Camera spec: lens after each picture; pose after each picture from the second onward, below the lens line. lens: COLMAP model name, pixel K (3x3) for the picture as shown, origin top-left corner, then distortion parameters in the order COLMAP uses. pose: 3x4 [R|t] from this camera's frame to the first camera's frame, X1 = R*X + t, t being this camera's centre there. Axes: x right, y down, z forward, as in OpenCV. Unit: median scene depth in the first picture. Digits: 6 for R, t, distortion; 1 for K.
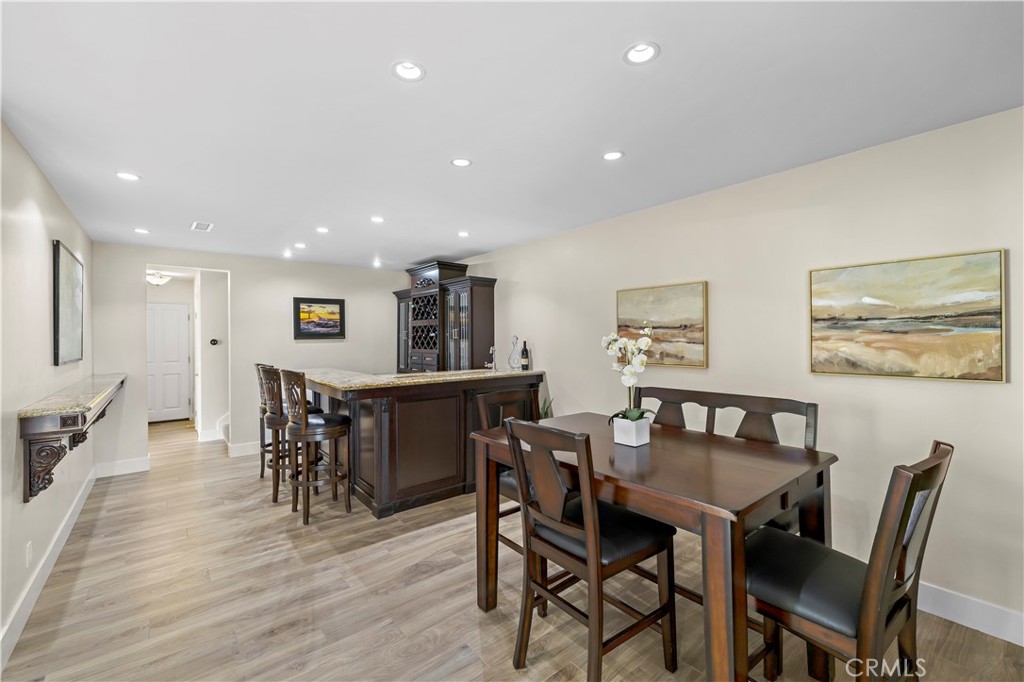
lens RADIAL K [[430.1, 0, 519.7], [0, 430.1, 335.5], [0, 0, 1]] dist [0.008154, -0.000342]
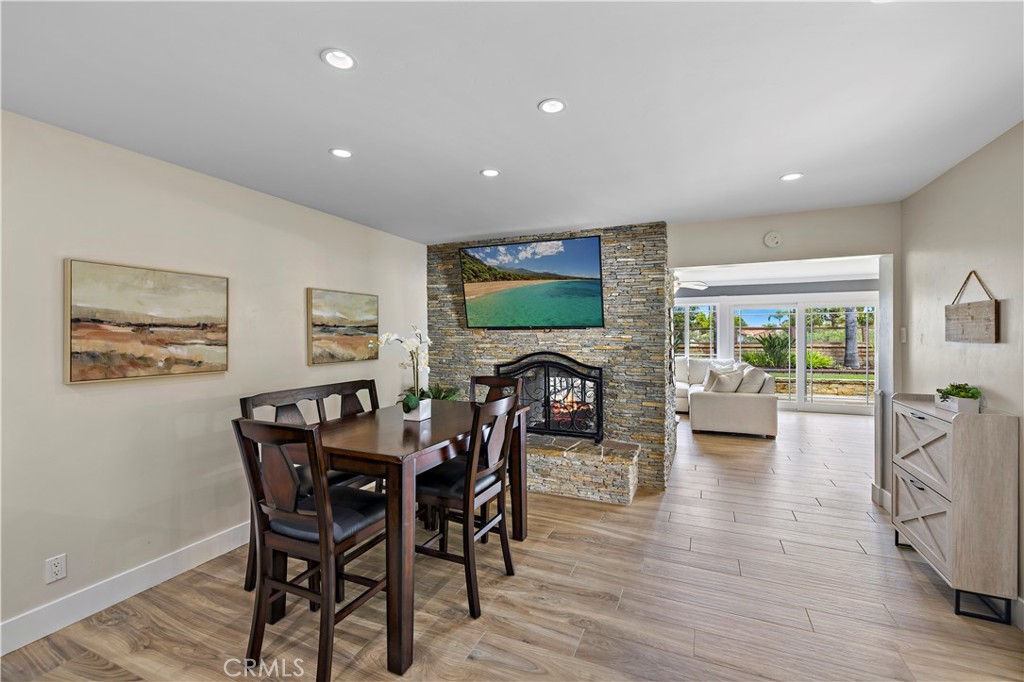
lens RADIAL K [[430.1, 0, 519.7], [0, 430.1, 335.5], [0, 0, 1]] dist [0.008154, -0.000342]
pose [[-0.456744, 0.007695, 0.889565, -0.669383], [0.001587, 0.999968, -0.007835, 0.006000], [-0.889597, -0.002167, -0.456742, 0.864560]]
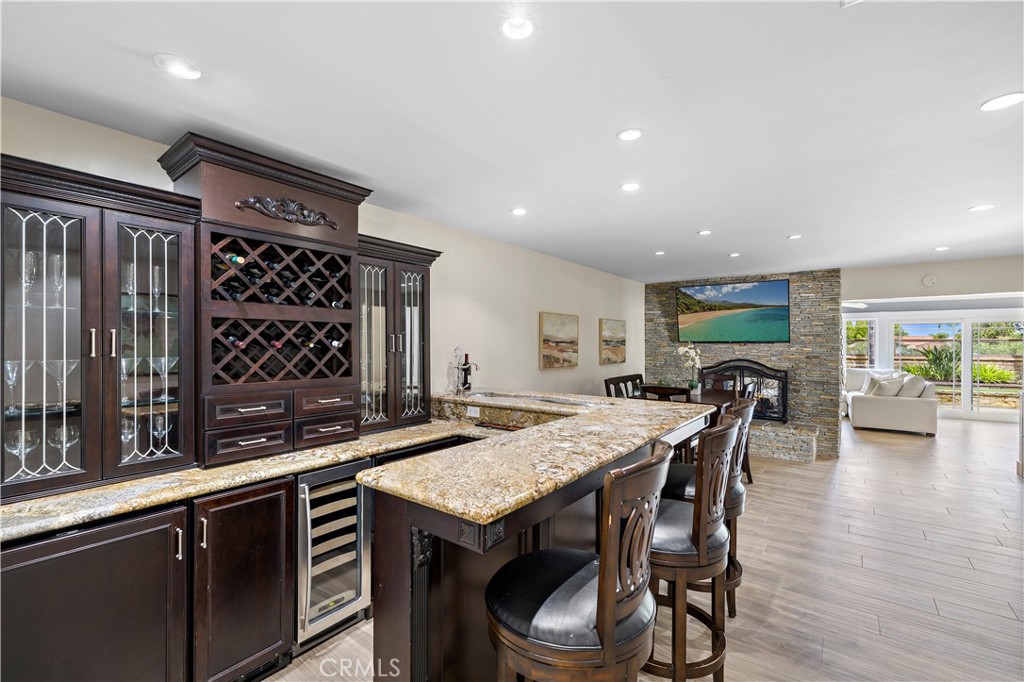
lens RADIAL K [[434.8, 0, 528.5], [0, 434.8, 343.3], [0, 0, 1]] dist [0.007028, -0.000099]
pose [[-0.243273, 0.007161, 0.969932, -1.183766], [-0.007185, 0.999932, -0.009185, -0.000291], [-0.969931, -0.009203, -0.243205, 1.601783]]
